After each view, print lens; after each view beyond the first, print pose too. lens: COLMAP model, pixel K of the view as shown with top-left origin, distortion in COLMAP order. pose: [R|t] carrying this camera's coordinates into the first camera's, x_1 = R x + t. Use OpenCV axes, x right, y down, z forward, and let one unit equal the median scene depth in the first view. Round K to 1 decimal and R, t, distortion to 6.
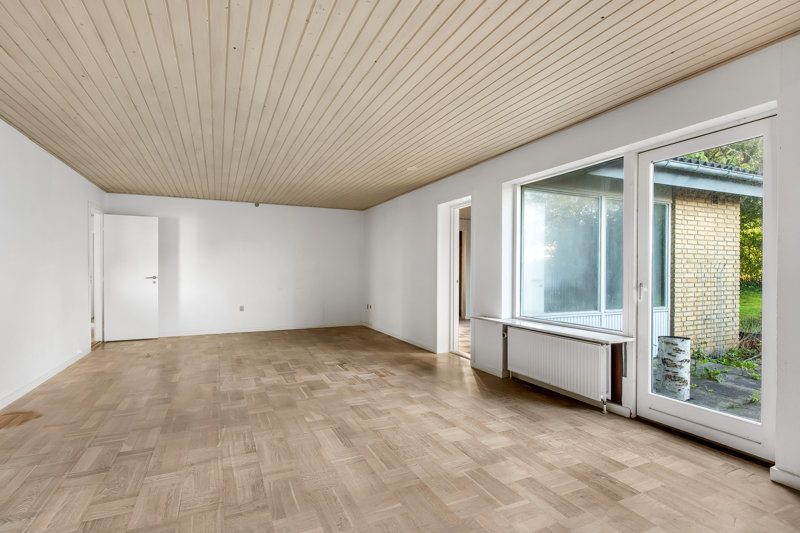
lens RADIAL K [[400.5, 0, 400.1], [0, 400.5, 277.4], [0, 0, 1]] dist [-0.000325, -0.000860]
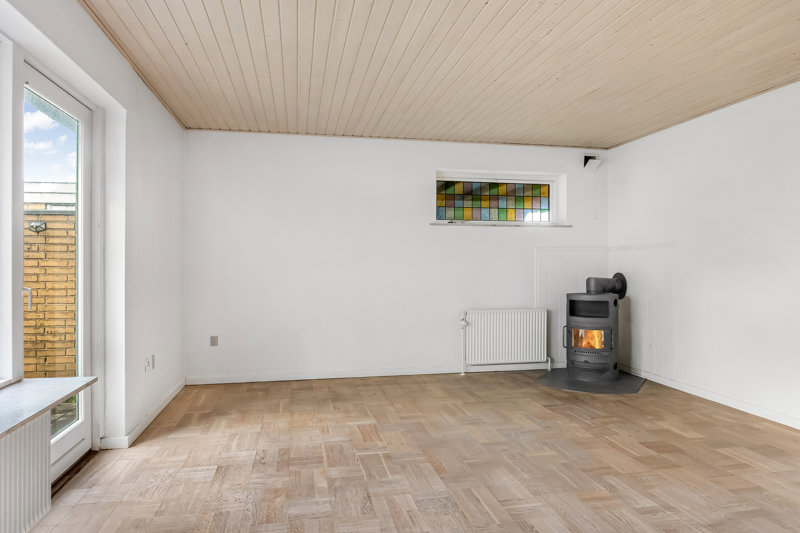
lens RADIAL K [[504.6, 0, 400.0], [0, 504.6, 266.5], [0, 0, 1]] dist [0.003028, 0.000898]
pose [[-0.973120, -0.004214, 0.230260, -0.120711], [0.001196, 0.999727, 0.023348, -0.030266], [-0.230296, 0.022996, -0.972849, 1.918843]]
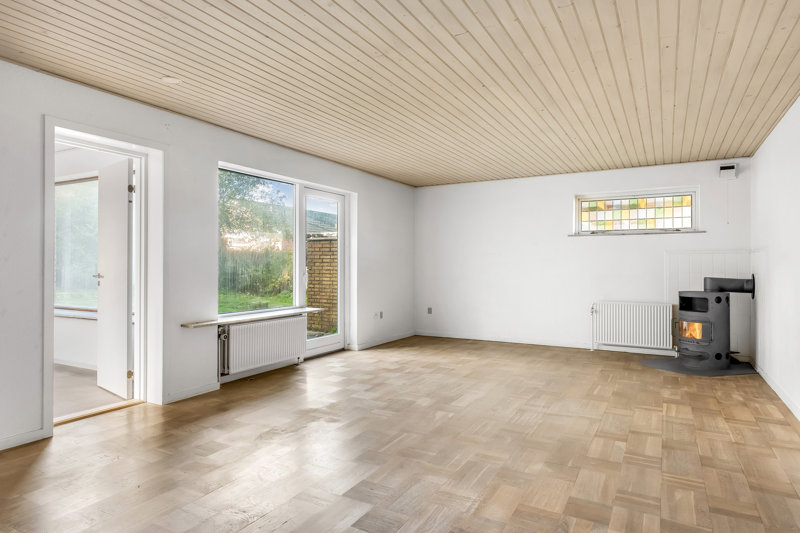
lens RADIAL K [[476.8, 0, 400.0], [0, 476.8, 266.5], [0, 0, 1]] dist [-0.000102, 0.000222]
pose [[-0.592692, -0.008854, 0.805380, -1.327168], [0.009632, 0.999790, 0.018080, -0.039916], [-0.805372, 0.018474, -0.592482, 2.164931]]
